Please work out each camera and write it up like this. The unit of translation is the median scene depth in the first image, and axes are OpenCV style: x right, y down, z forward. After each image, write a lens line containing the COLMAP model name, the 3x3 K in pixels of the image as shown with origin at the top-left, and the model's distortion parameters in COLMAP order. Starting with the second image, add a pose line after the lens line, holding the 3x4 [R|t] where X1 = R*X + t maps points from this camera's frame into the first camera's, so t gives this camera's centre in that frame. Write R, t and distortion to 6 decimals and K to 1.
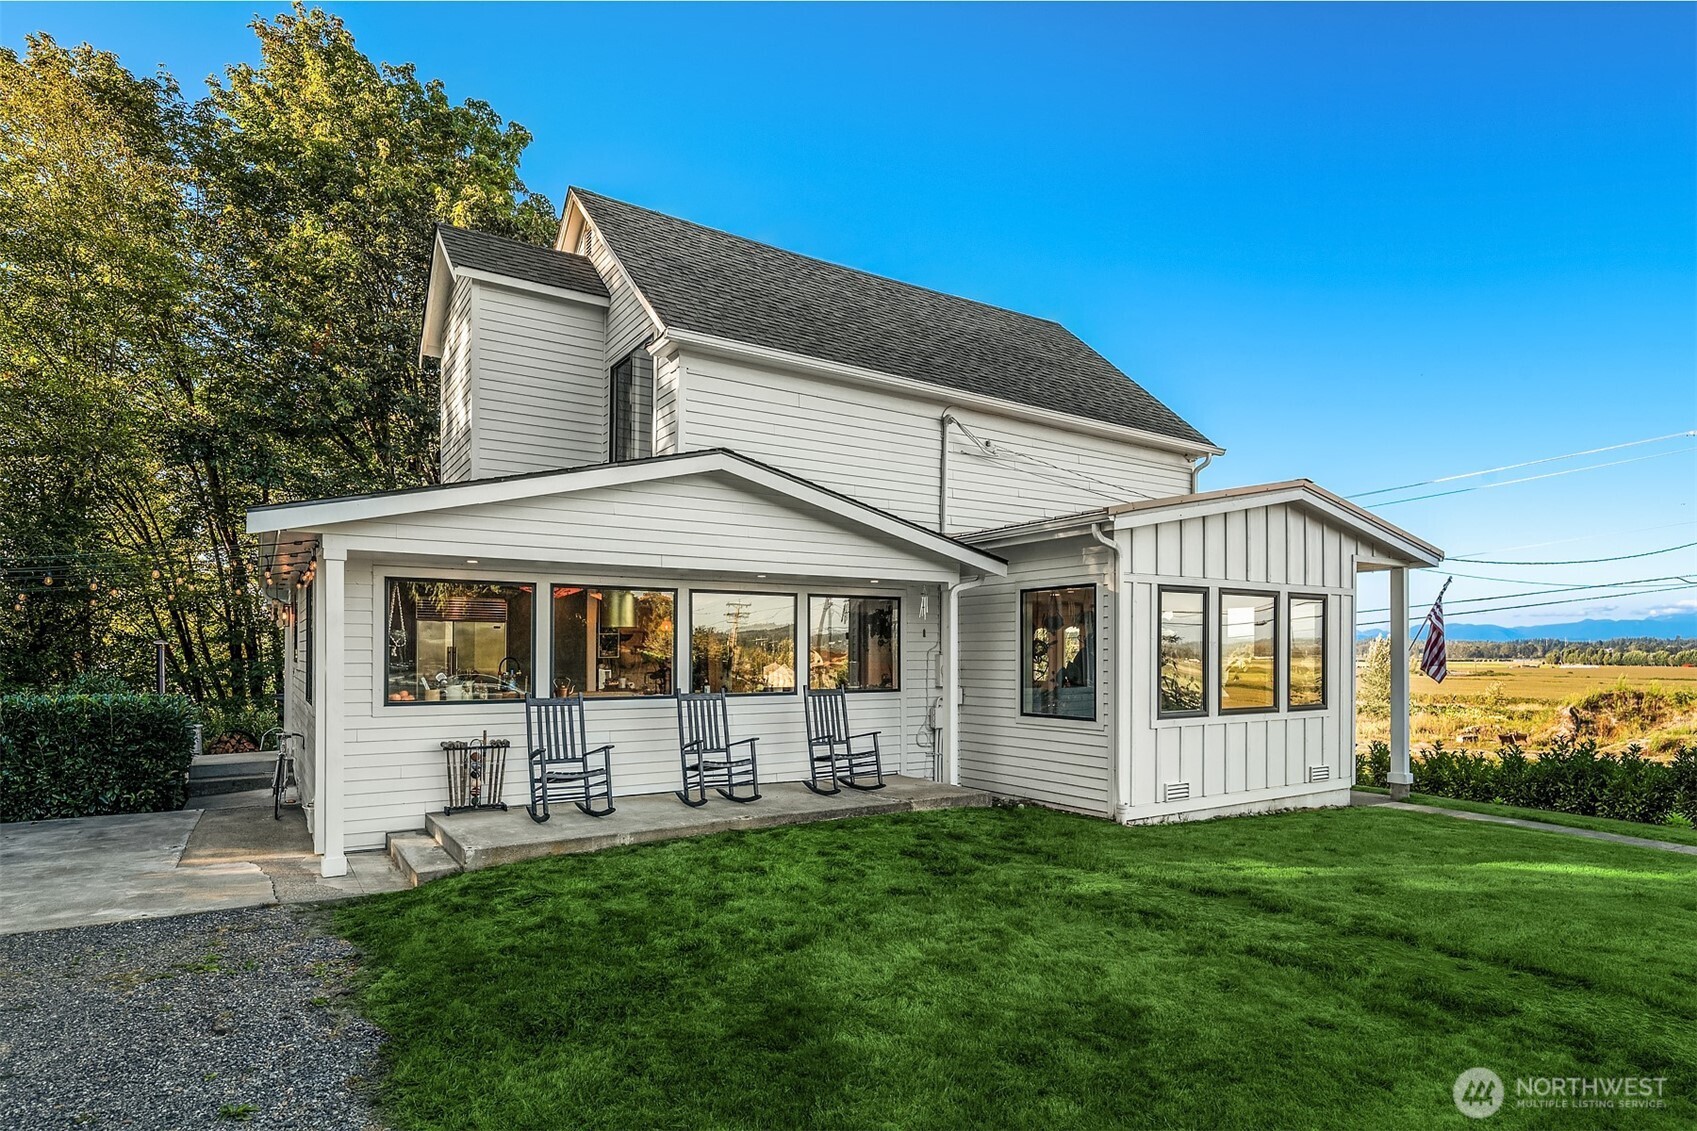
lens RADIAL K [[924.1, 0, 889.1], [0, 924.1, 638.6], [0, 0, 1]] dist [-0.005422, -0.002794]
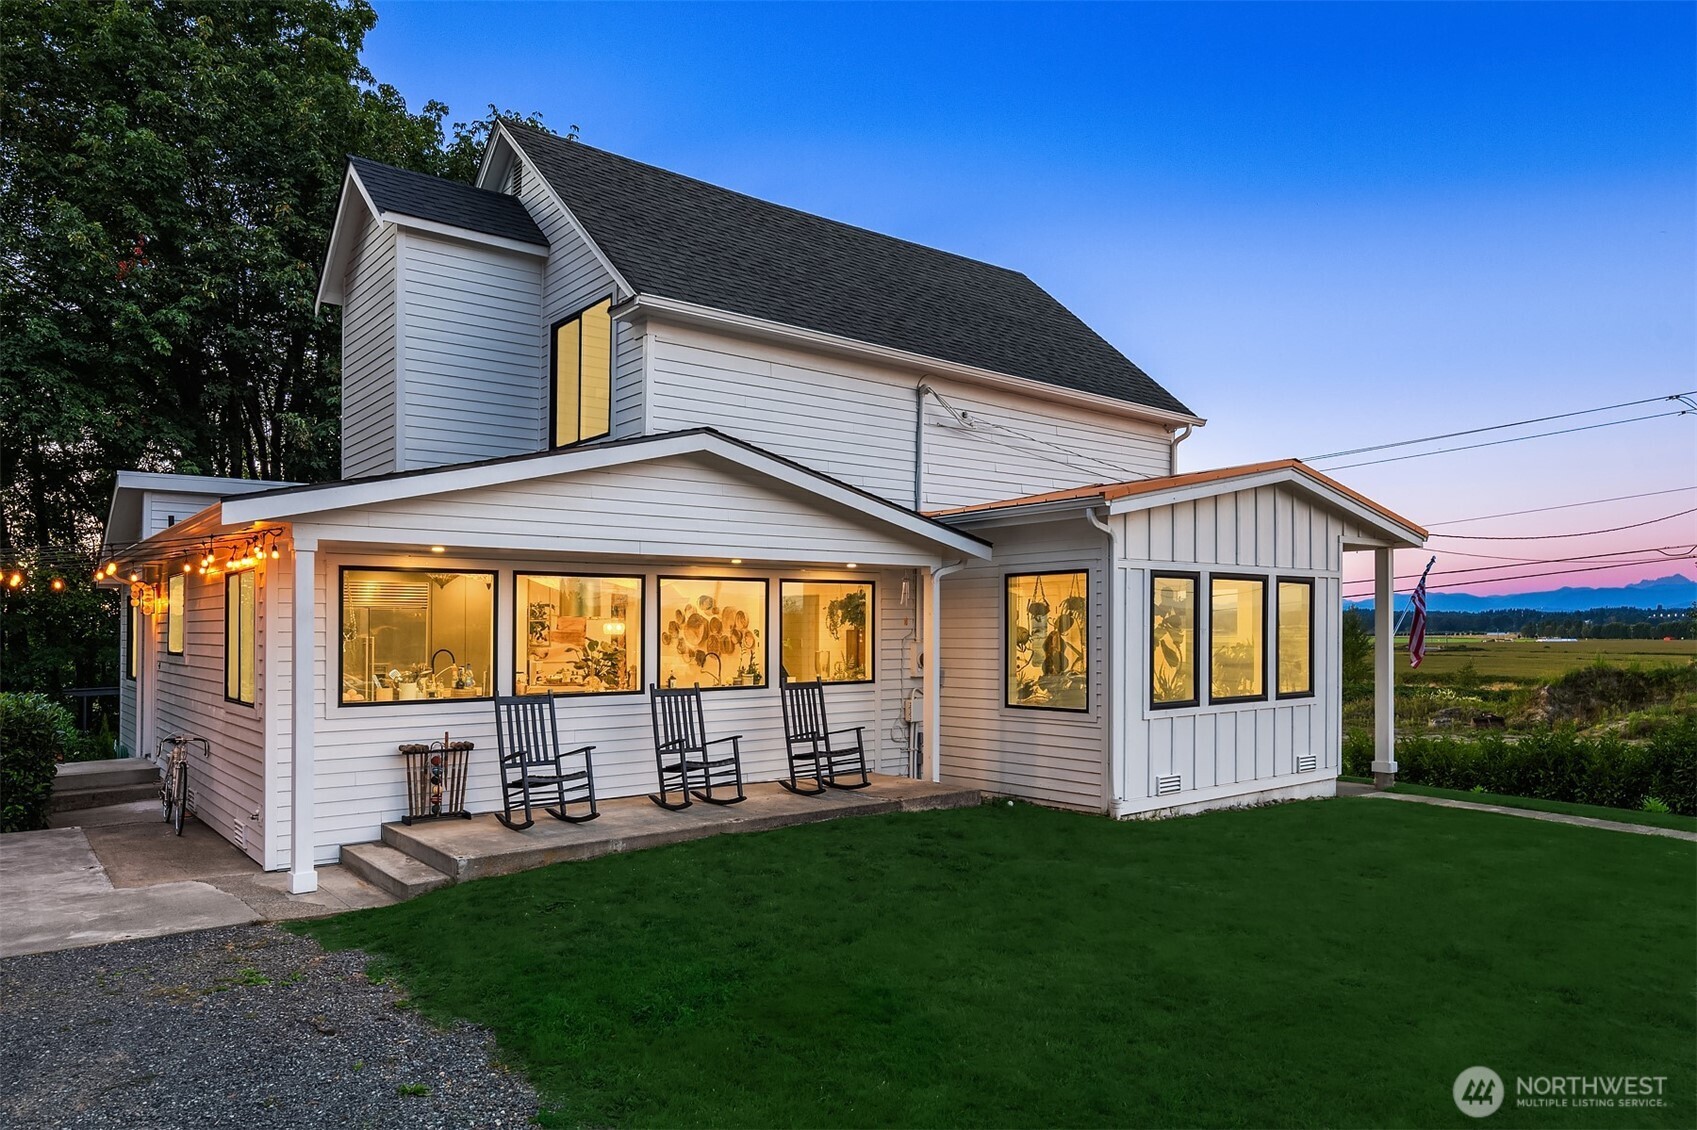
lens RADIAL K [[1093.5, 0, 900.3], [0, 1093.5, 619.9], [0, 0, 1]] dist [-0.005515, -0.003144]
pose [[0.994836, -0.004151, 0.101411, -0.084825], [0.003513, 0.999973, 0.006468, -0.015123], [-0.101435, -0.006078, 0.994824, -0.107730]]
